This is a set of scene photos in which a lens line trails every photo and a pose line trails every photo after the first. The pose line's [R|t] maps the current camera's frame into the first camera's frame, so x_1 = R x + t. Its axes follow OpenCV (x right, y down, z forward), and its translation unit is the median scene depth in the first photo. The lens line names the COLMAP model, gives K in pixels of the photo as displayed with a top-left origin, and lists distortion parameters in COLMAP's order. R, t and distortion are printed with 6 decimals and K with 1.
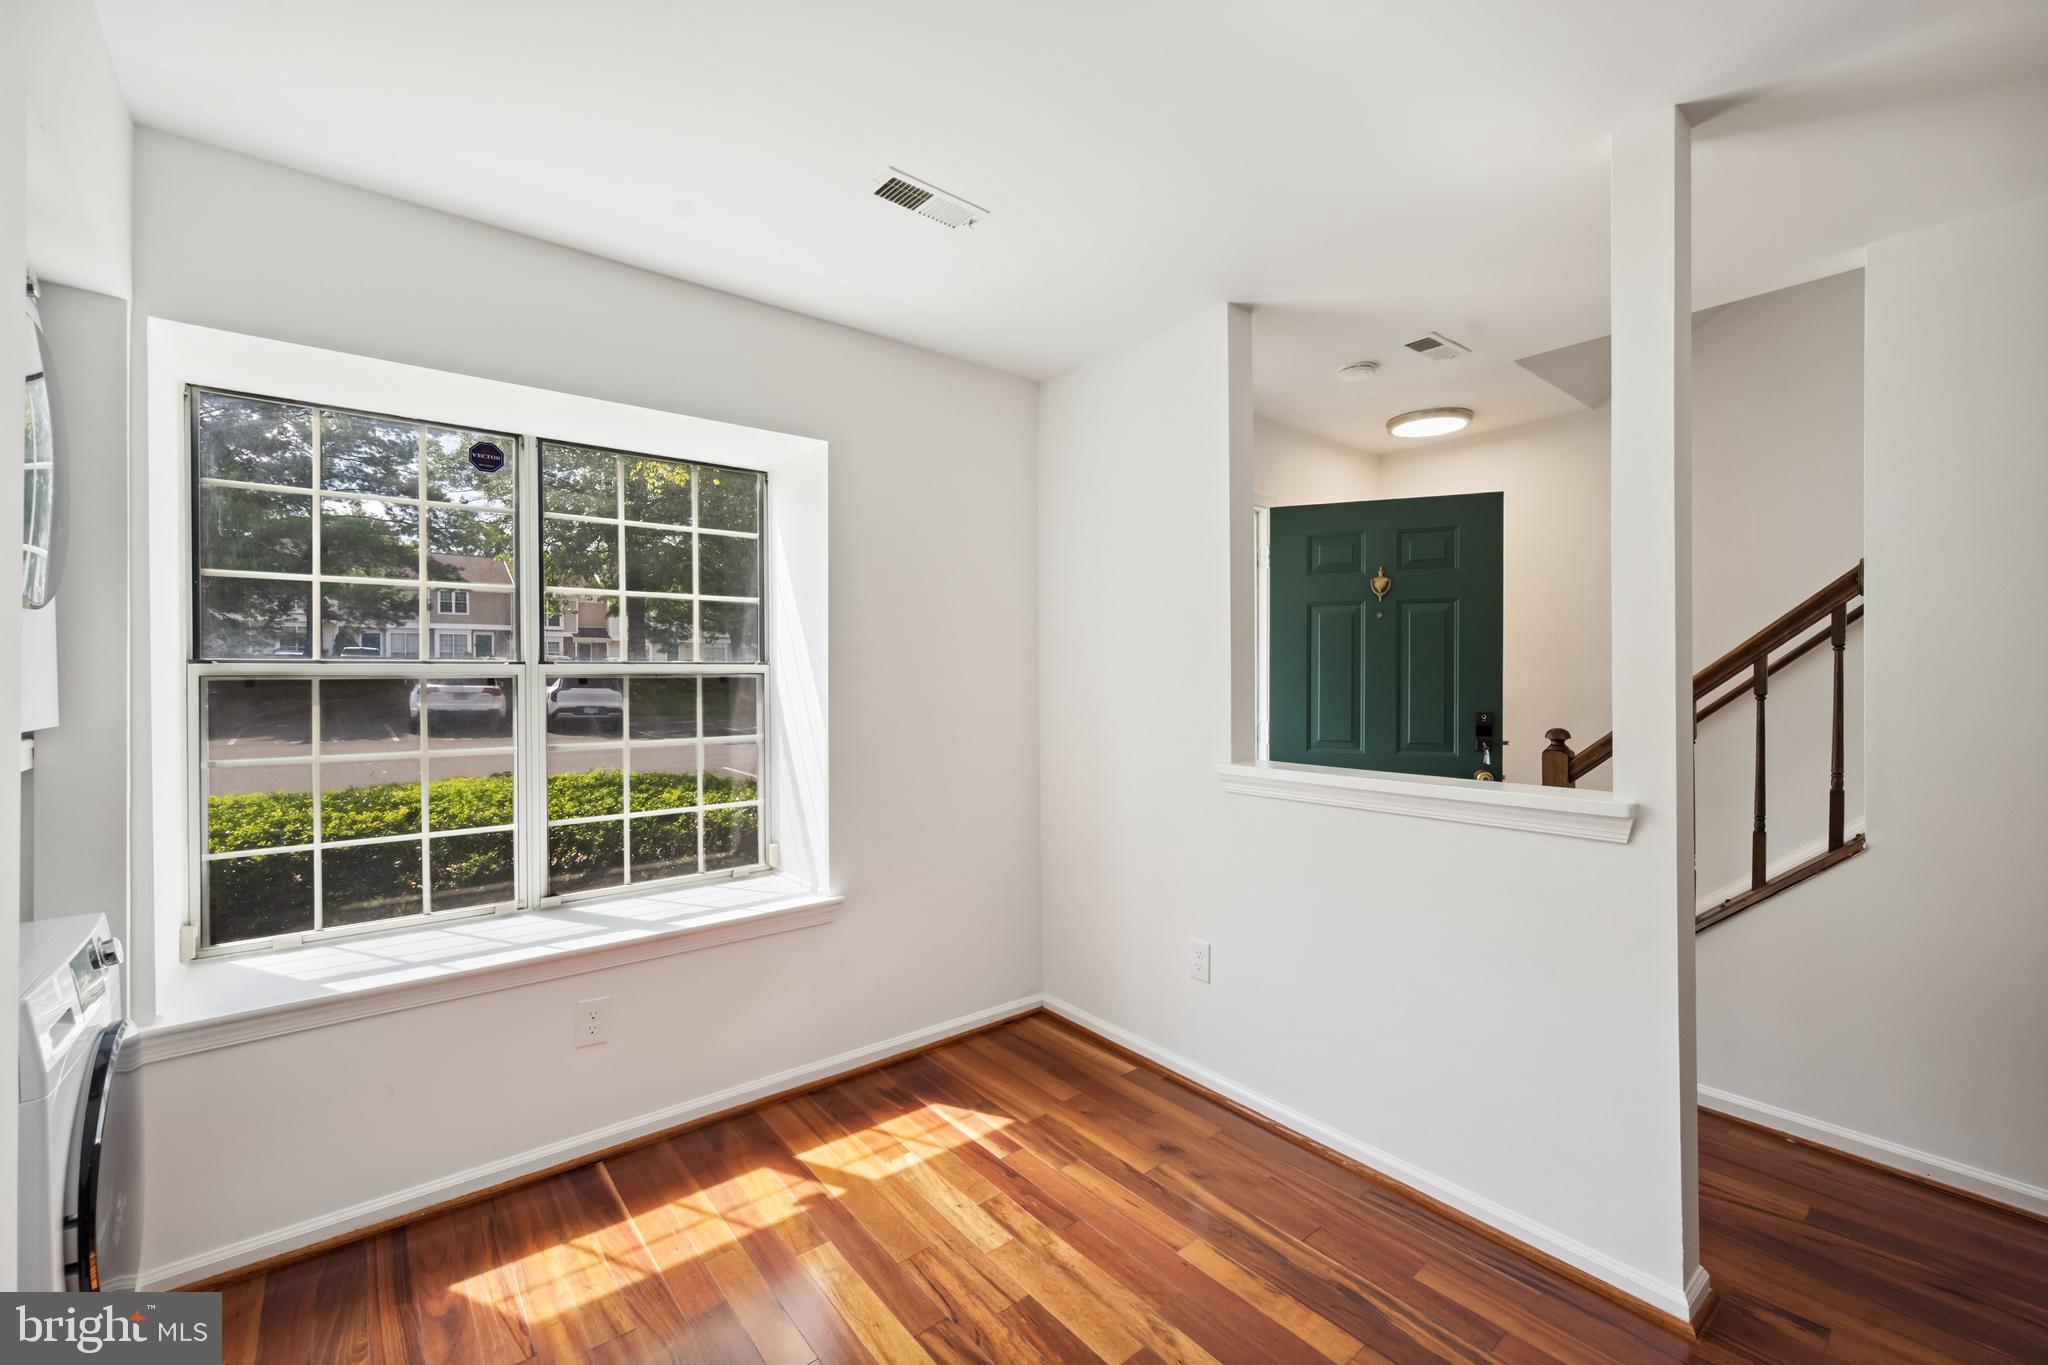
lens RADIAL K [[825.4, 0, 1024.0], [0, 825.4, 682.5], [0, 0, 1]] dist [-0.000731, -0.000524]
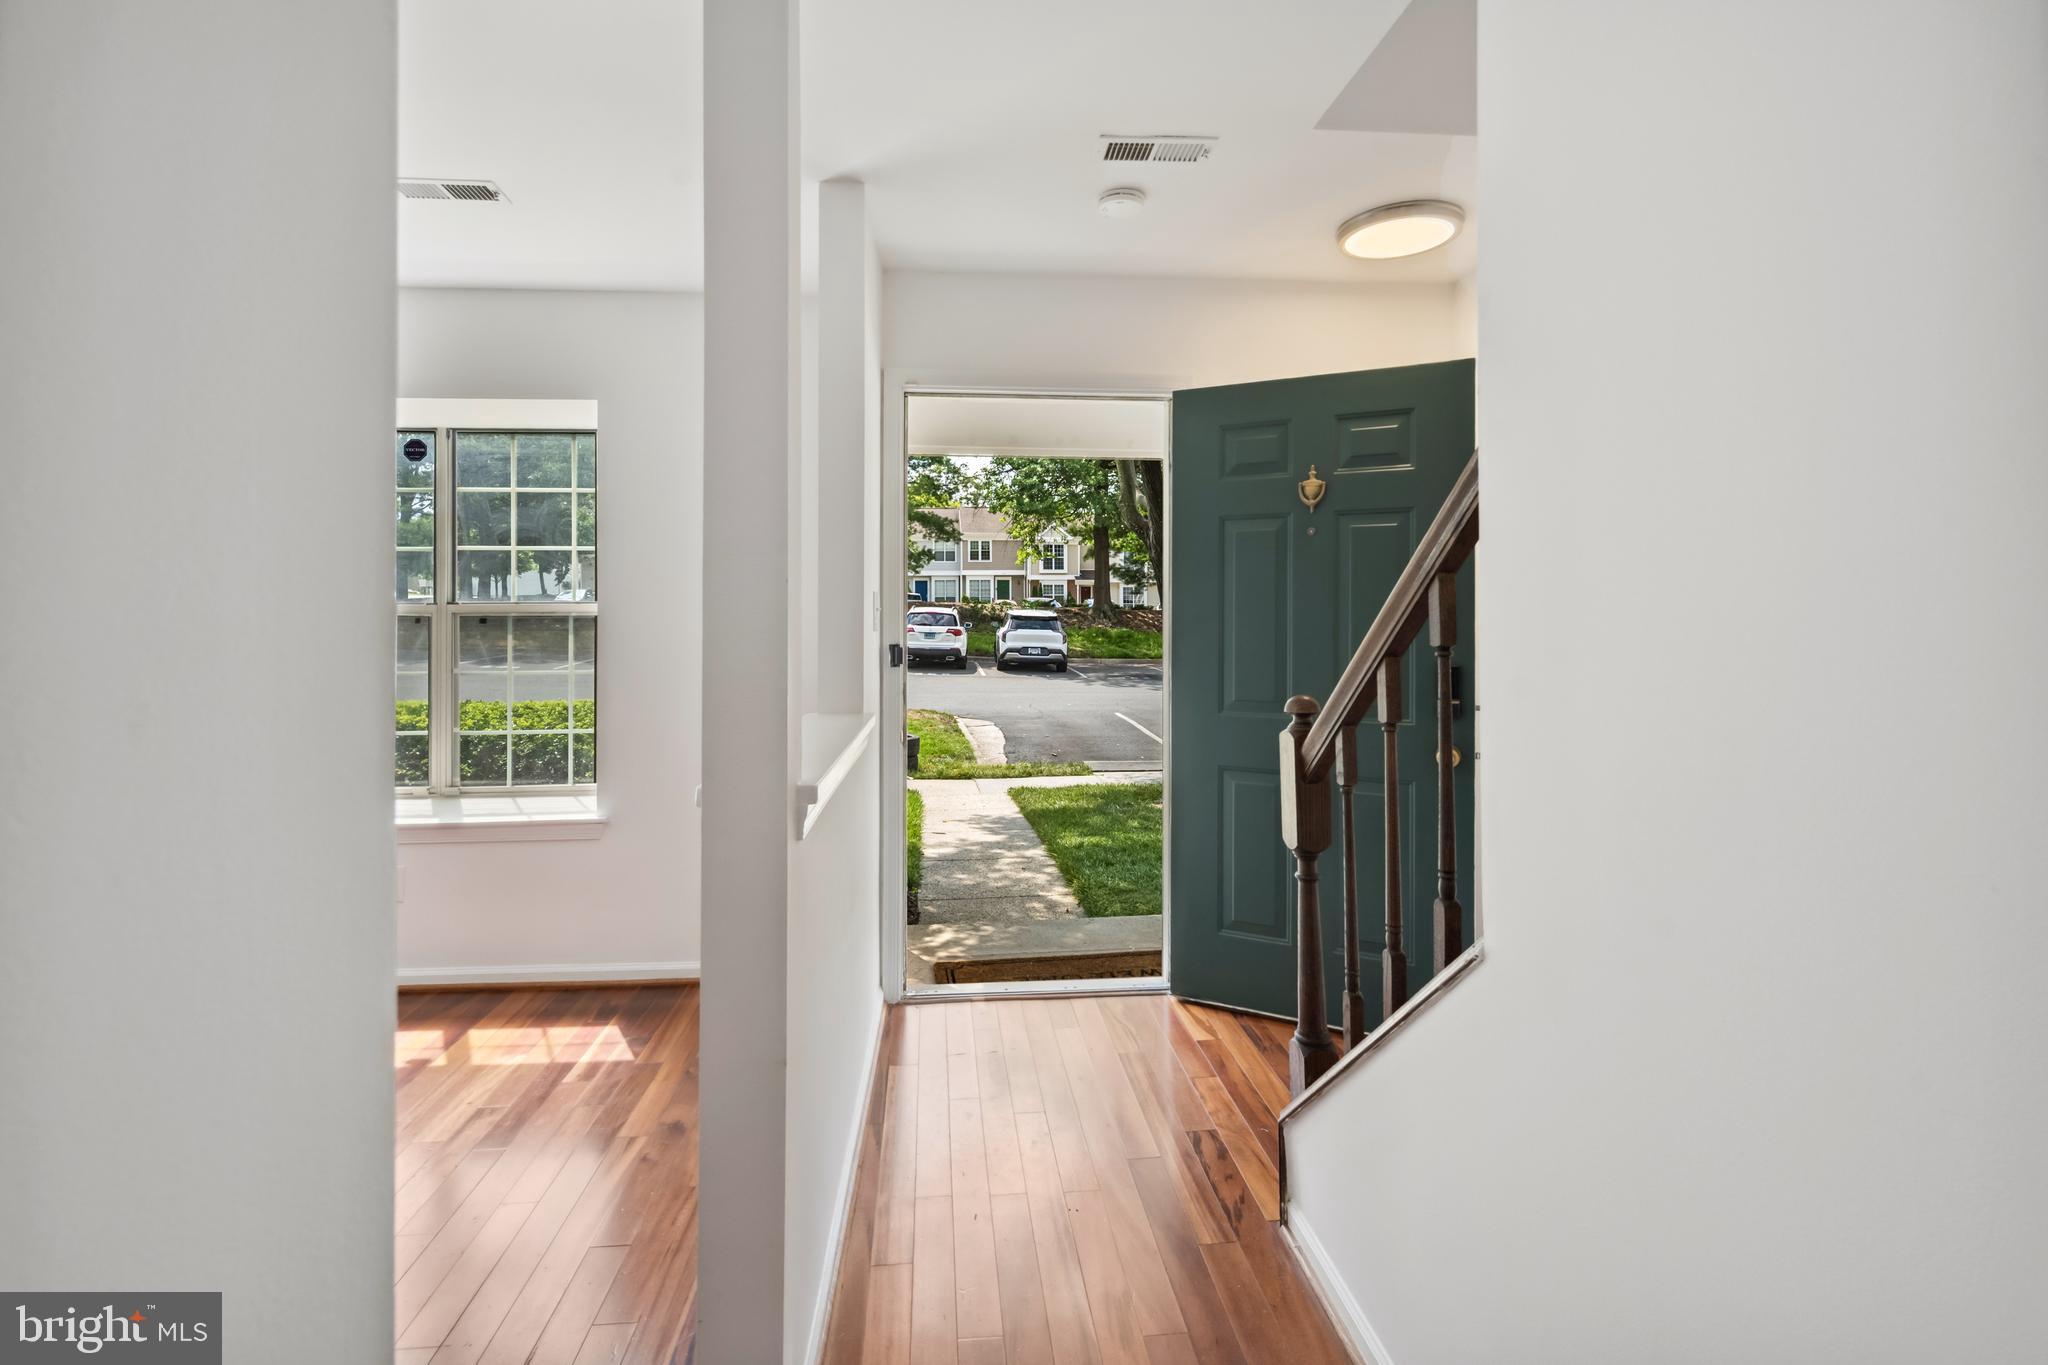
lens RADIAL K [[912.2, 0, 1013.1], [0, 912.2, 628.7], [0, 0, 1]] dist [0.001002, 0.000121]
pose [[0.821772, 0.010087, -0.569727, 1.059829], [-0.008325, 0.999949, 0.005695, -0.003509], [0.569755, 0.000063, 0.821814, 0.373804]]
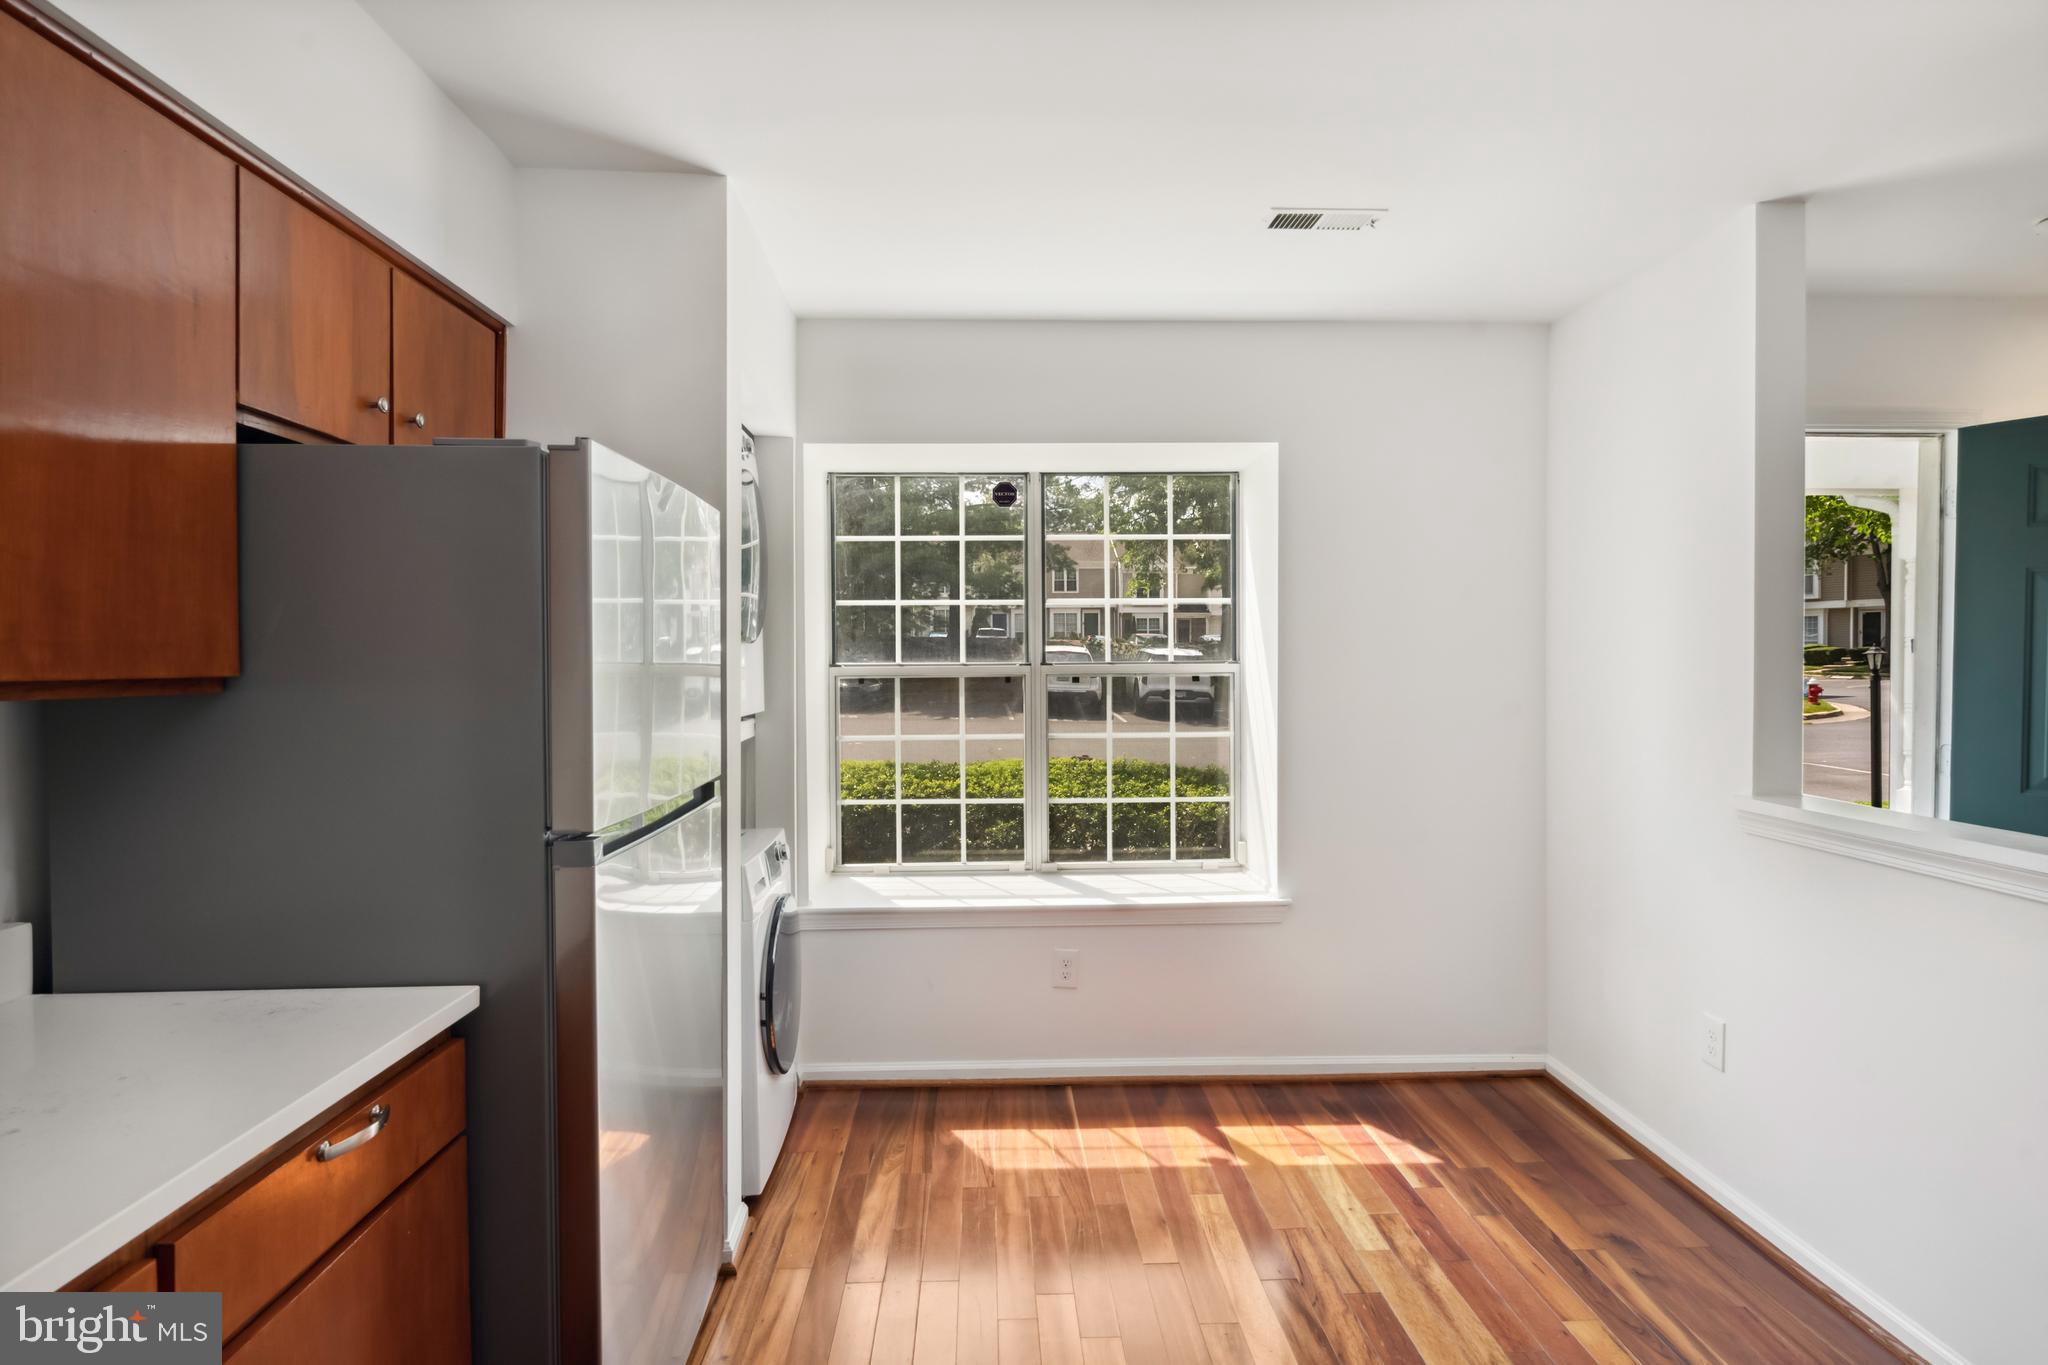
lens RADIAL K [[1025.7, 0, 1024.0], [0, 1025.7, 682.5], [0, 0, 1]] dist [-0.003363, -0.000330]
pose [[0.796007, 0.015084, -0.605100, 0.315261], [-0.003169, 0.999780, 0.020753, -0.031311], [0.605280, -0.014602, 0.795879, -0.205793]]
